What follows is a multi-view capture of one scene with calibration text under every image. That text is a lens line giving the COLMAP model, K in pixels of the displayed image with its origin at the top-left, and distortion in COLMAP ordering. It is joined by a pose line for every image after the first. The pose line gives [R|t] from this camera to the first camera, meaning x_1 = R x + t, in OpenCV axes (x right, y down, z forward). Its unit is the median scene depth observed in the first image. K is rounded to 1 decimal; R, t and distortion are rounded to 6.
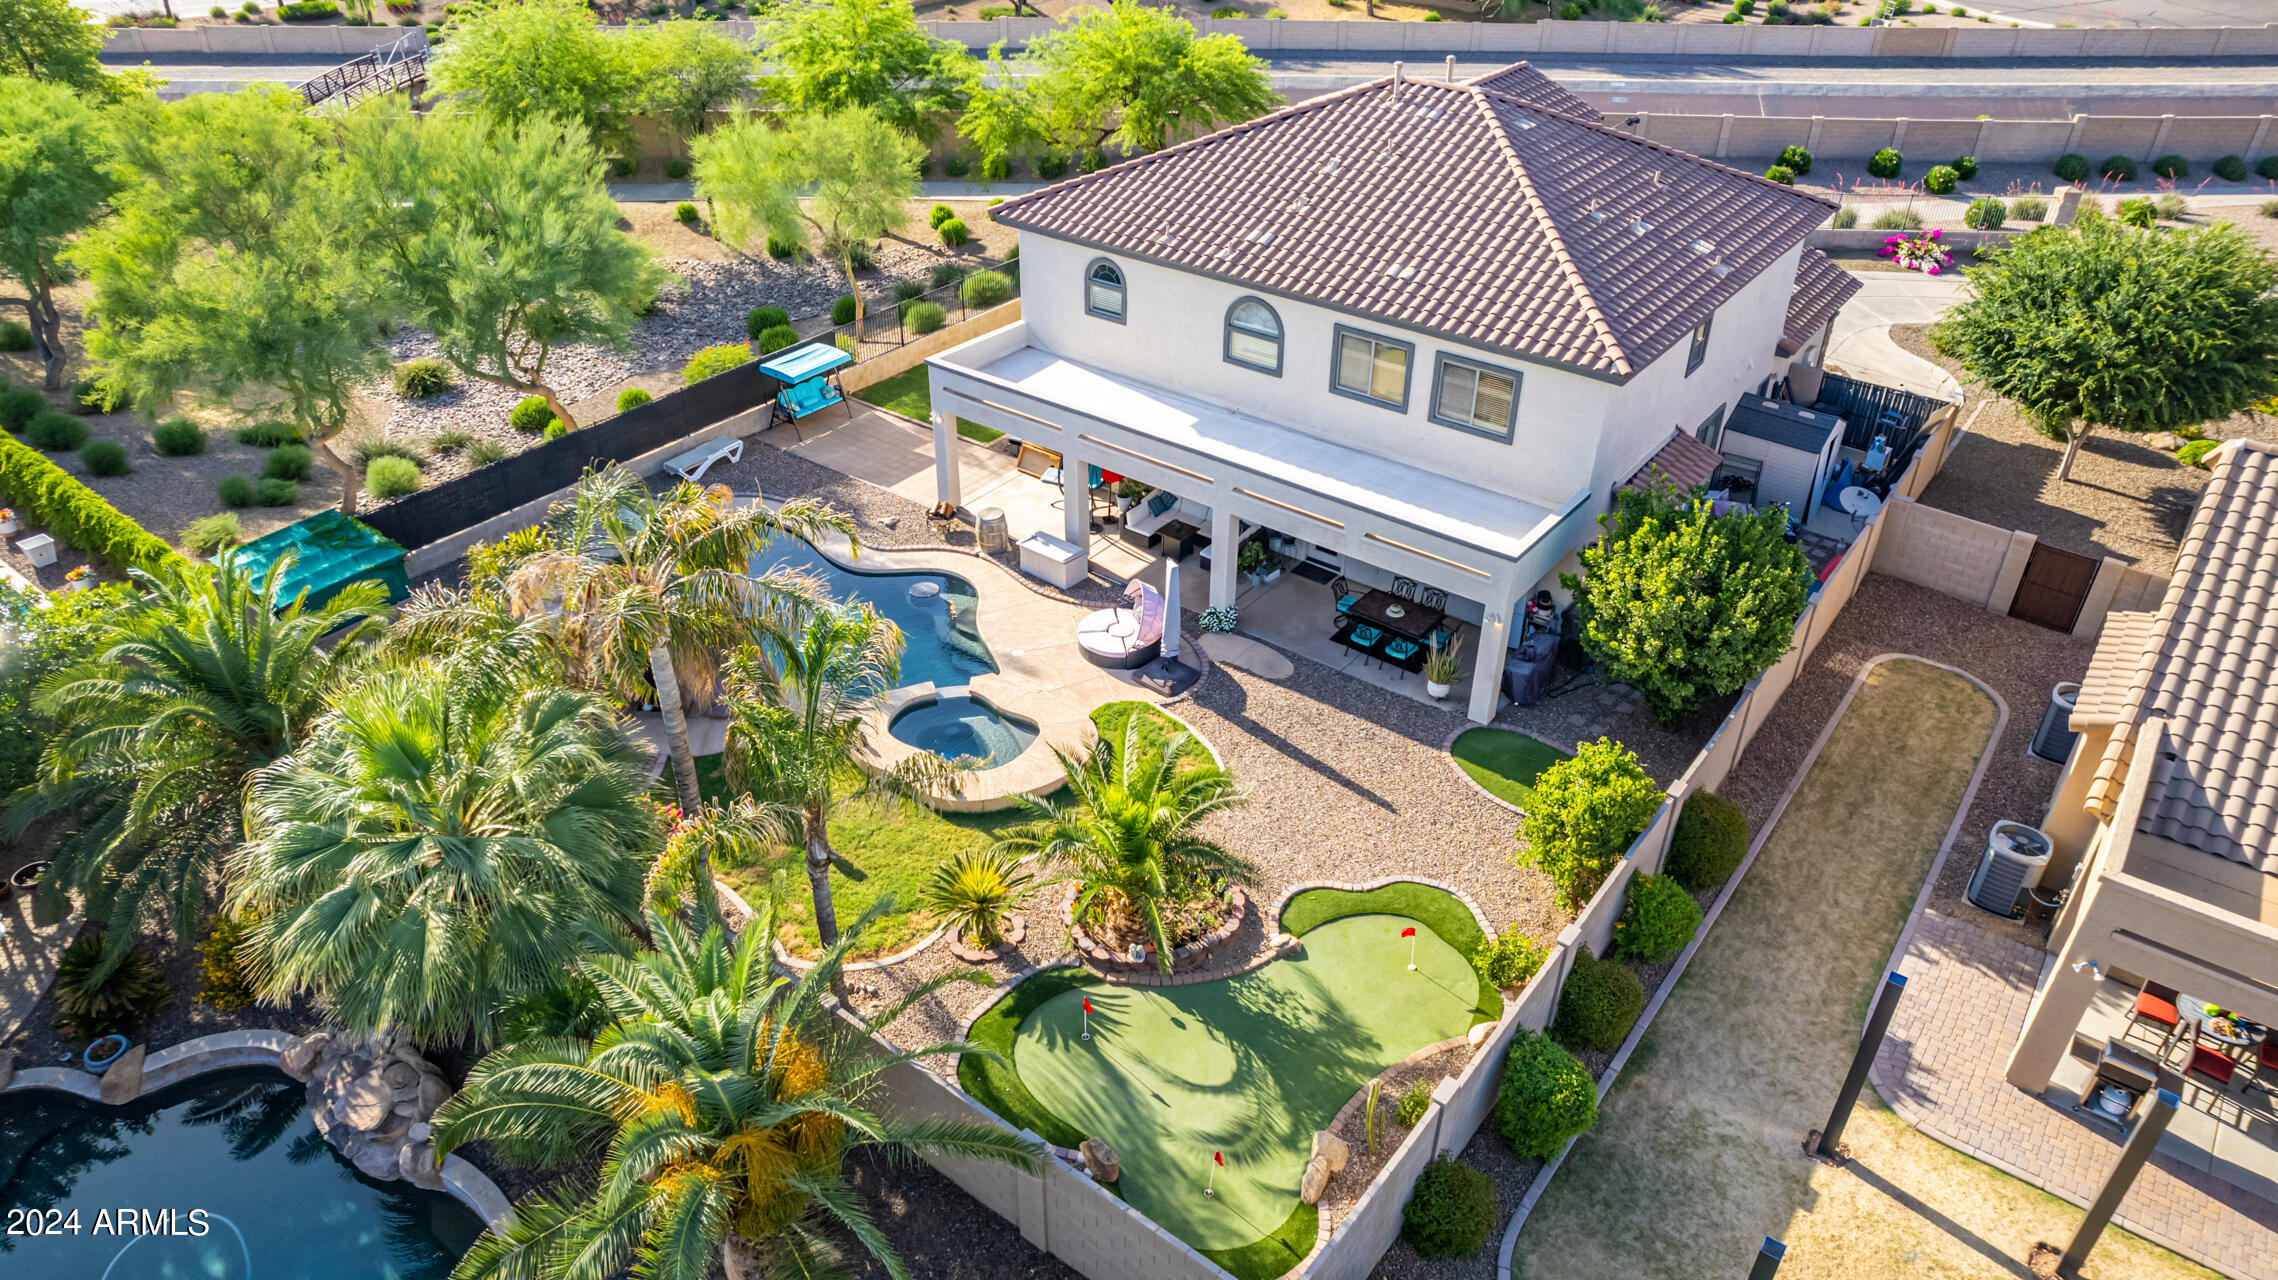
lens RADIAL K [[1476.3, 0, 1130.0], [0, 1476.3, 642.3], [0, 0, 1]] dist [-0.078338, 0.065780]
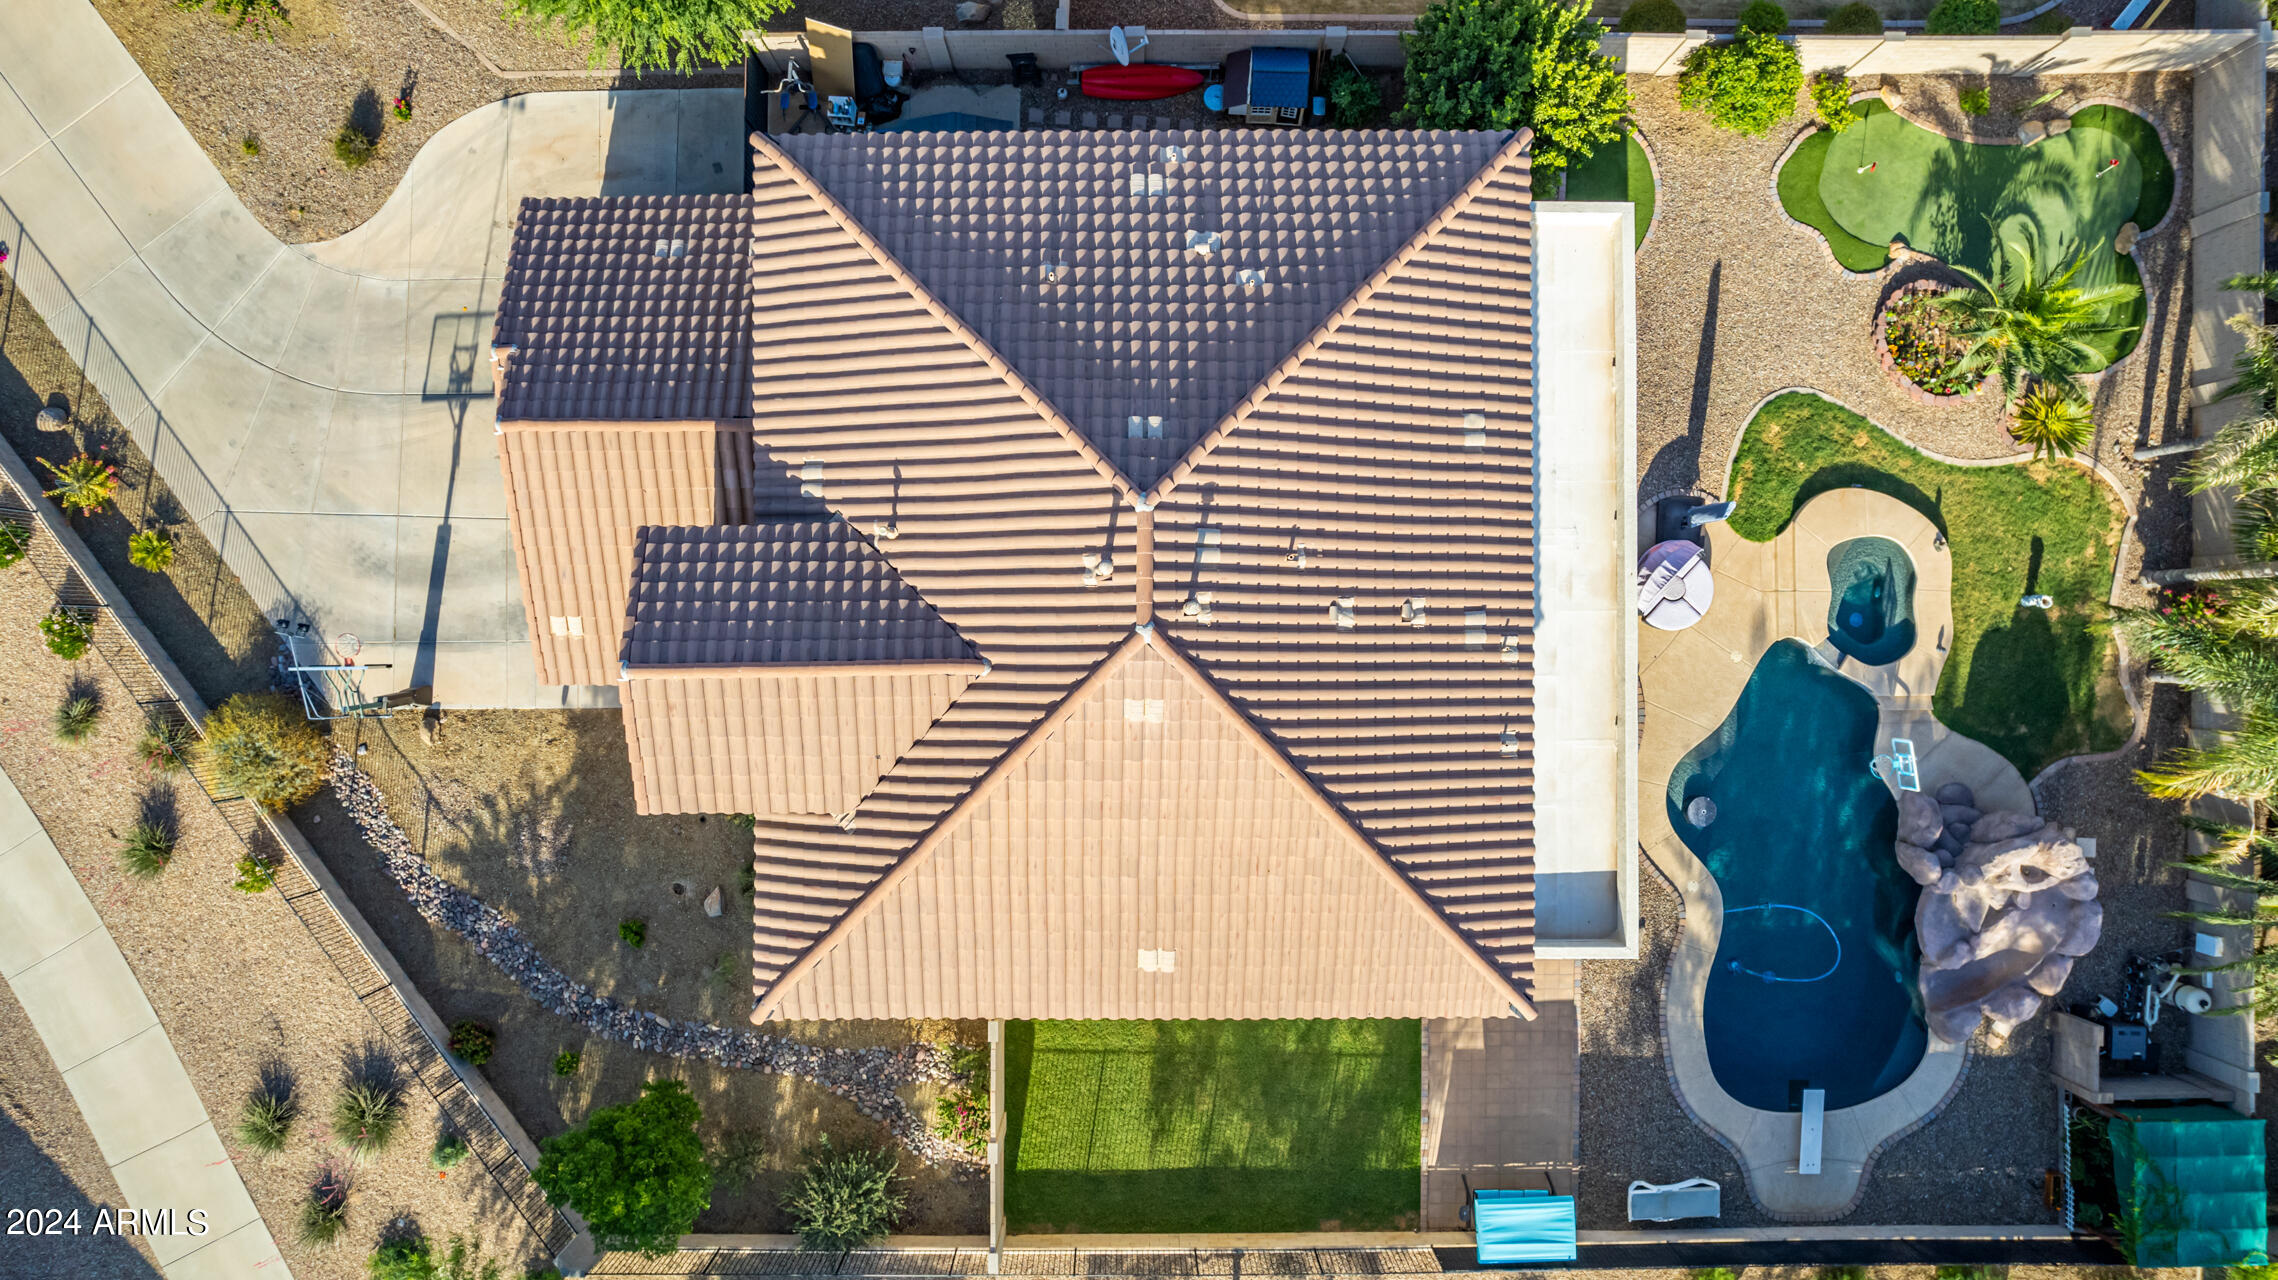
lens RADIAL K [[1476.3, 0, 1130.0], [0, 1476.3, 642.3], [0, 0, 1]] dist [-0.078338, 0.065780]
pose [[-0.616740, -0.787147, -0.005613, 0.211026], [0.430292, -0.343093, 0.834947, -1.075693], [-0.659151, 0.512530, 0.550302, 0.709837]]
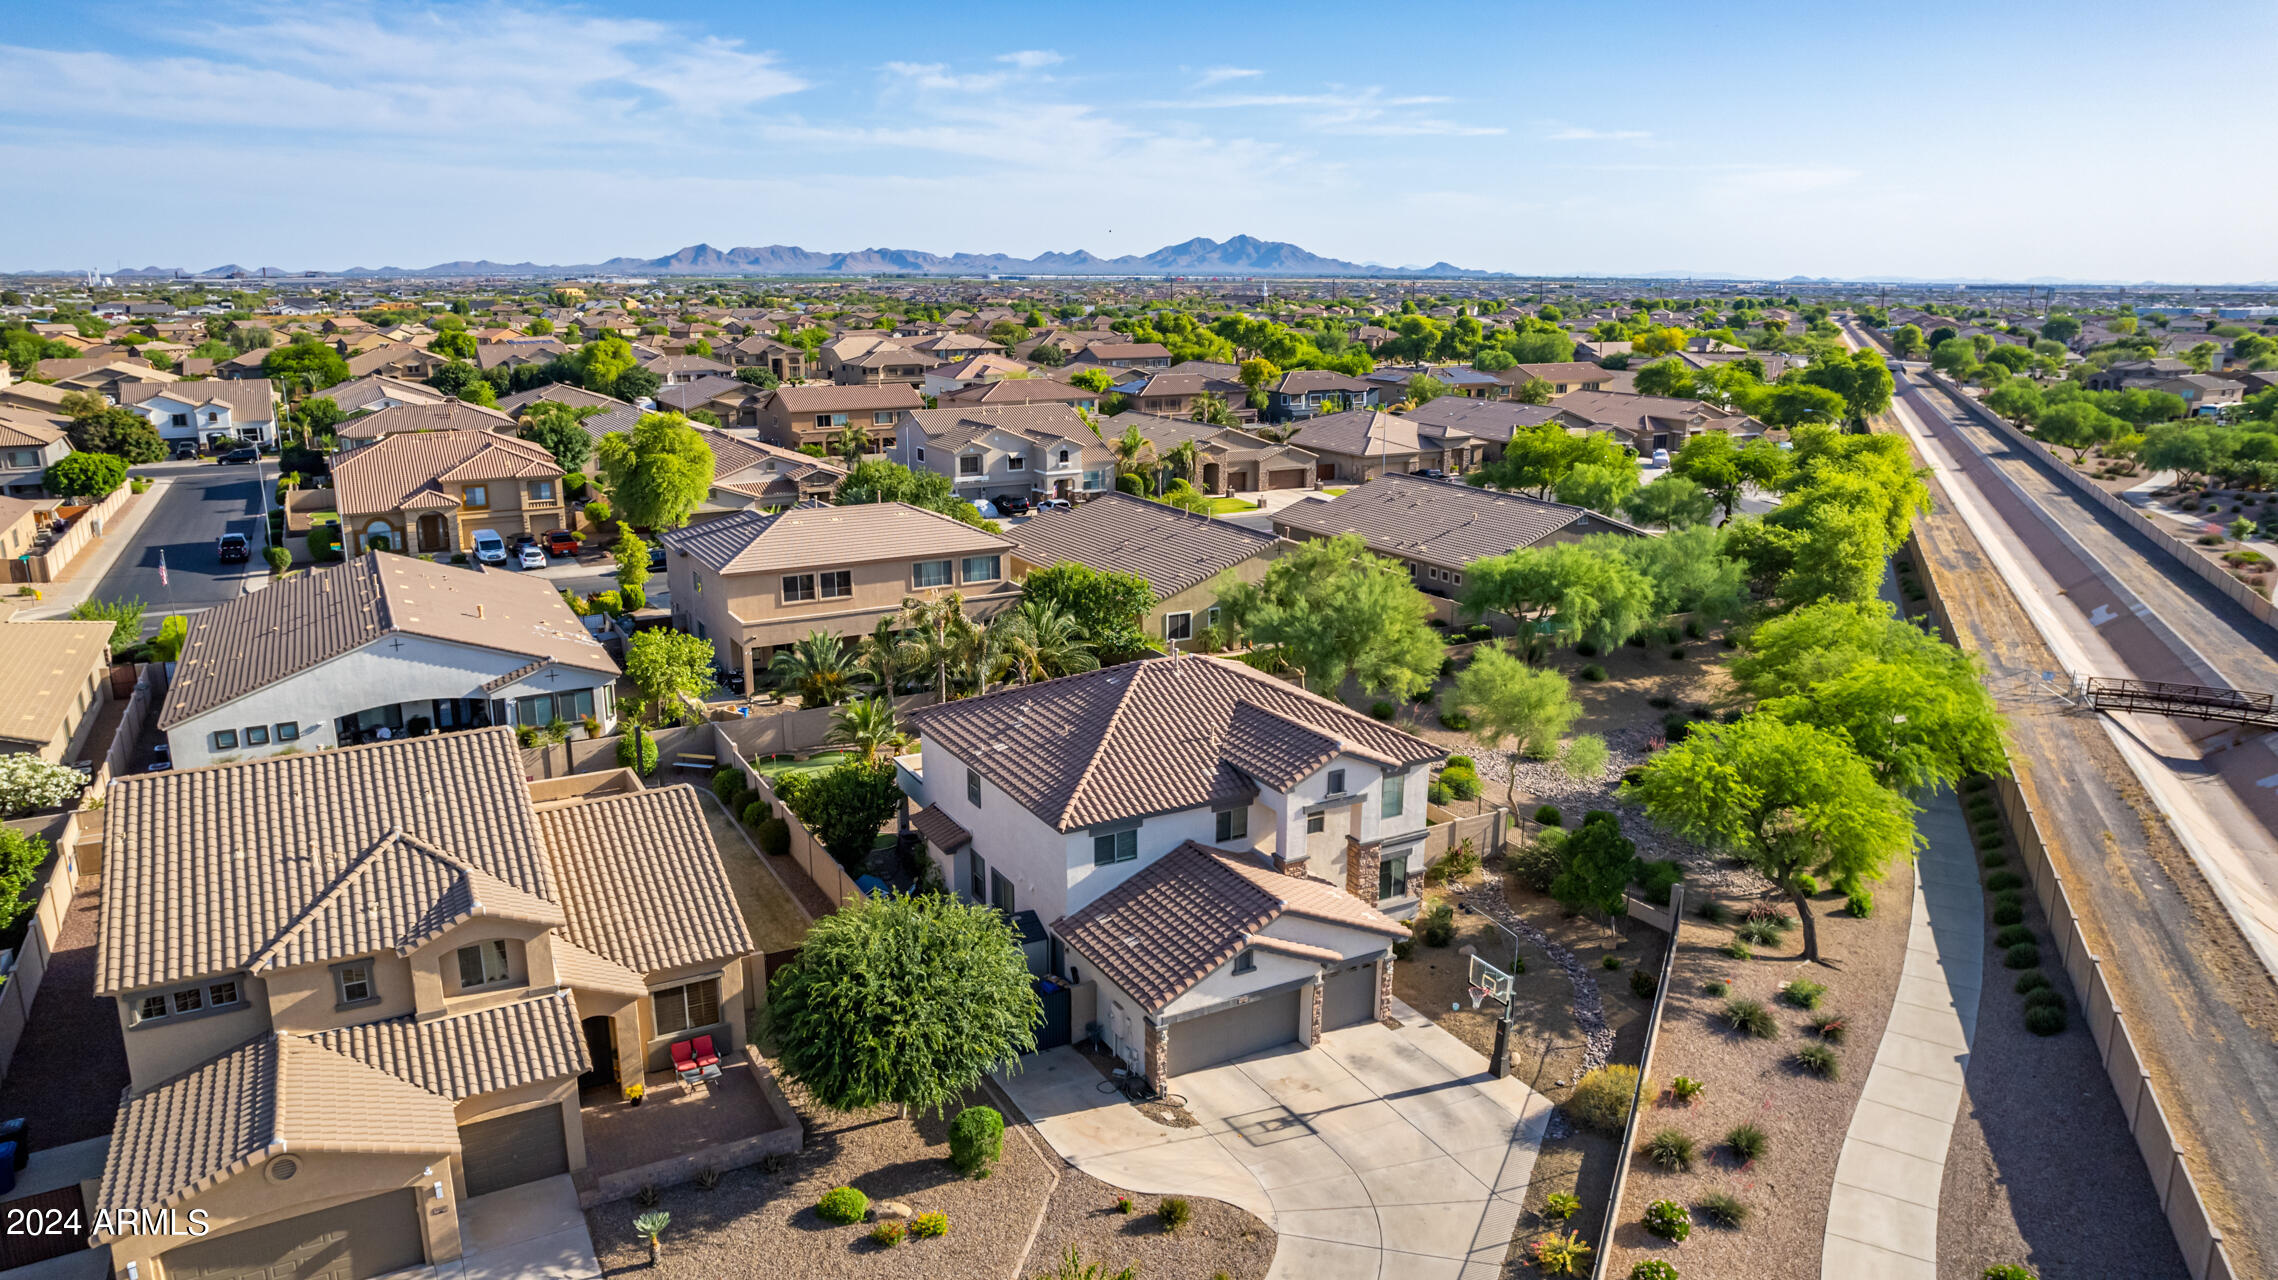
lens RADIAL K [[1476.3, 0, 1130.0], [0, 1476.3, 642.3], [0, 0, 1]] dist [-0.078338, 0.065780]
pose [[-0.399156, 0.221520, -0.889721, 1.851470], [-0.504184, 0.757465, 0.414783, -1.161281], [0.765815, 0.614146, -0.190660, 1.403465]]
